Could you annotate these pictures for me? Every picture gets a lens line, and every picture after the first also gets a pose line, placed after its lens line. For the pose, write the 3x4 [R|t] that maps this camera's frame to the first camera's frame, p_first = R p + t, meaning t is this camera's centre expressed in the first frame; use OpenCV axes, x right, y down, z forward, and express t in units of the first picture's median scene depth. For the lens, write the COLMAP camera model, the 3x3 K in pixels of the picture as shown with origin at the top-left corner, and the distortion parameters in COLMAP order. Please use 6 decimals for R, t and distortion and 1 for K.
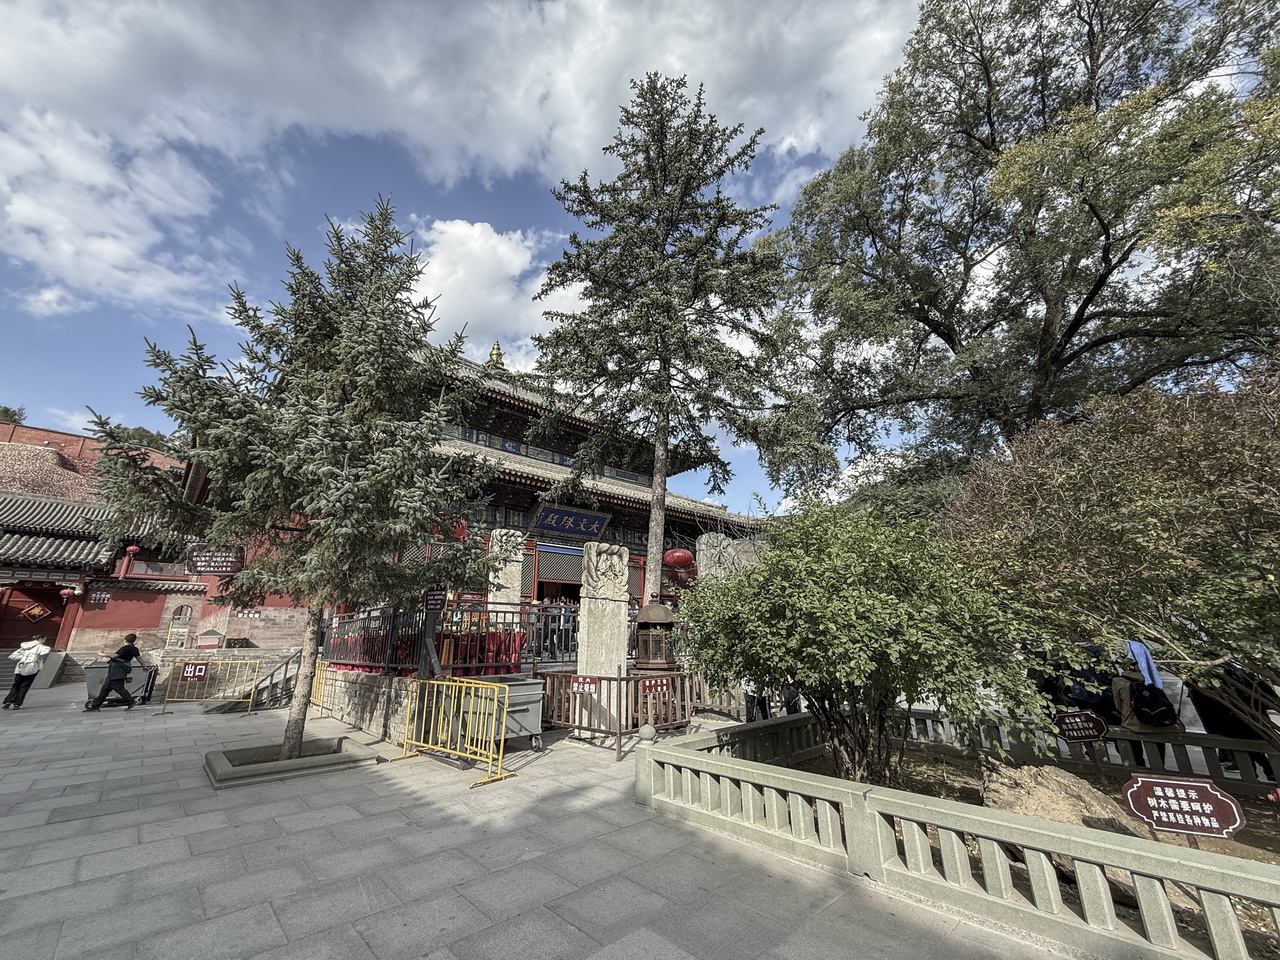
lens RADIAL K [[517.0, 0, 640.4], [0, 517.0, 477.6], [0, 0, 1]] dist [0.000877, -0.000030]
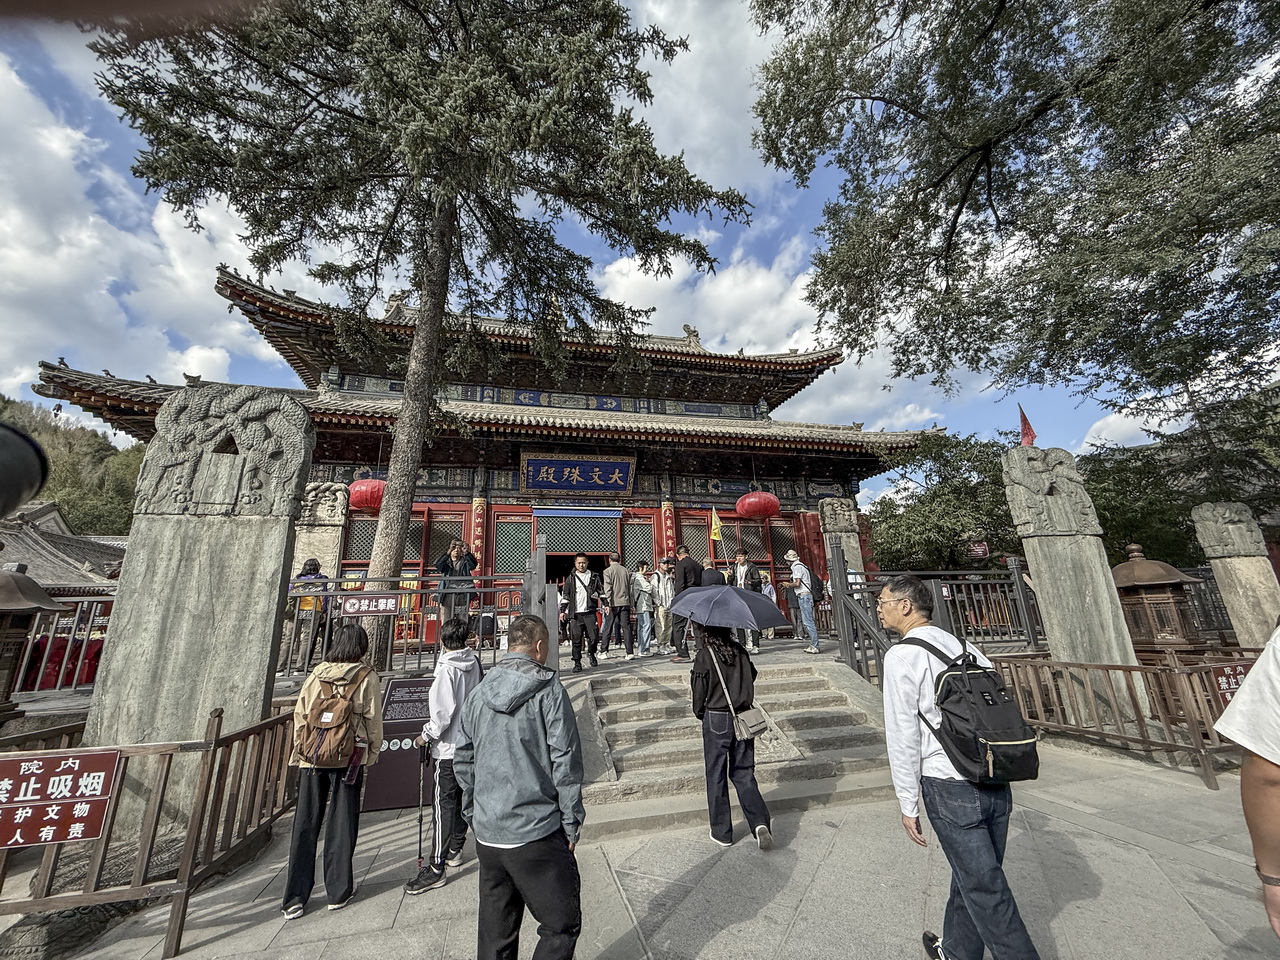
lens RADIAL K [[517.0, 0, 640.4], [0, 517.0, 477.6], [0, 0, 1]] dist [0.000877, -0.000030]
pose [[0.878657, -0.155357, -0.451471, 0.289028], [0.169153, 0.985540, -0.009930, 0.114764], [0.446485, -0.067643, 0.892230, 0.374243]]
